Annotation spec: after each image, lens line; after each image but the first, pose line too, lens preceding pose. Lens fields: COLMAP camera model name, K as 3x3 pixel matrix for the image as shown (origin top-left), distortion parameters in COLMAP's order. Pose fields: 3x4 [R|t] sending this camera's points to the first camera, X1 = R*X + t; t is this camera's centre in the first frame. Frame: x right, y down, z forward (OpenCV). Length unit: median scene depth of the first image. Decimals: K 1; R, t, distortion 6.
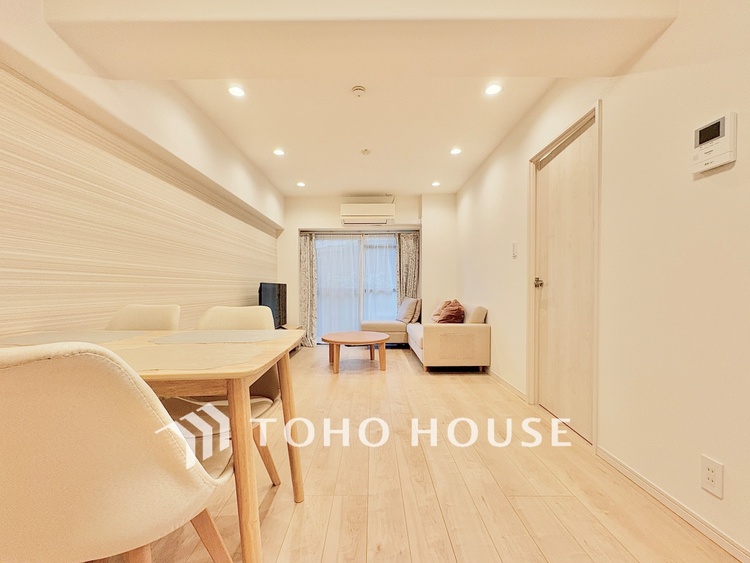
lens RADIAL K [[312.6, 0, 371.3], [0, 312.6, 291.0], [0, 0, 1]] dist [0.000500, -0.000108]
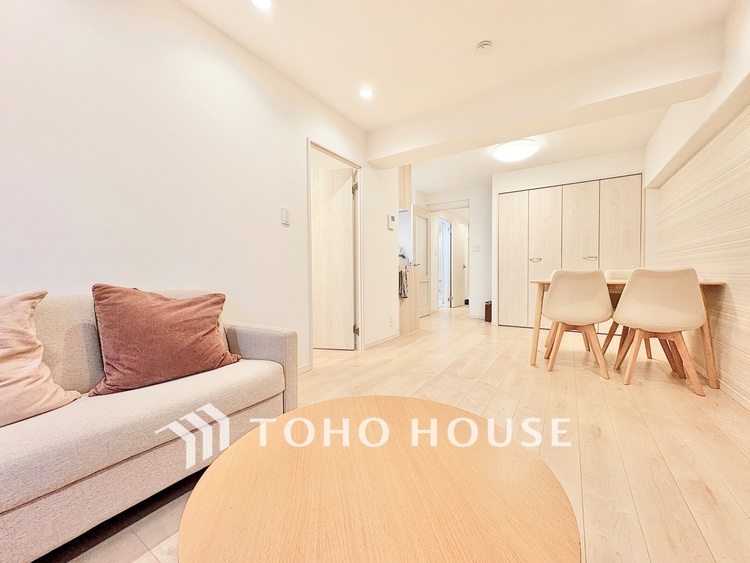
lens RADIAL K [[299.0, 0, 375.0], [0, 299.0, 281.5], [0, 0, 1]] dist [0.000372, 0.000202]
pose [[-0.840068, -0.008362, 0.542417, -0.122706], [0.012767, 0.999300, 0.035178, 0.014292], [-0.542331, 0.036477, -0.839372, 0.929303]]
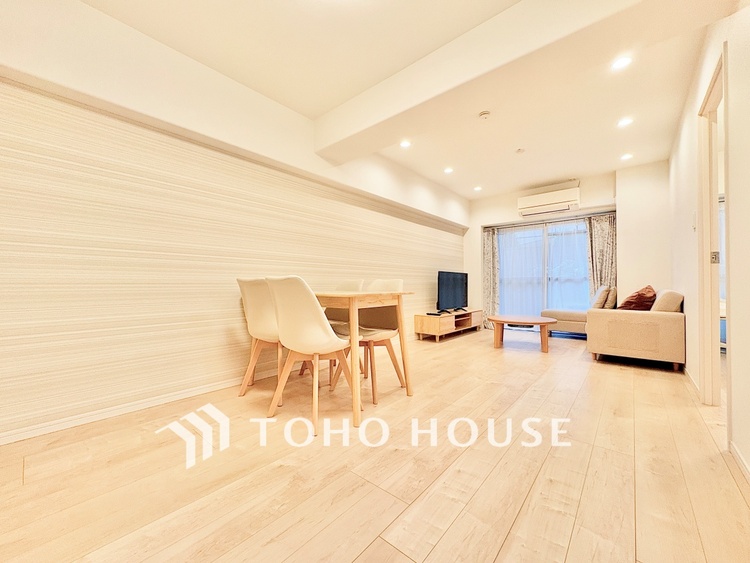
lens RADIAL K [[299.0, 0, 375.0], [0, 299.0, 281.5], [0, 0, 1]] dist [0.000372, 0.000202]
pose [[0.760219, -0.006425, -0.649635, 0.193102], [-0.006116, 0.999836, -0.017047, 0.029047], [0.649638, 0.016933, 0.760055, -0.096455]]
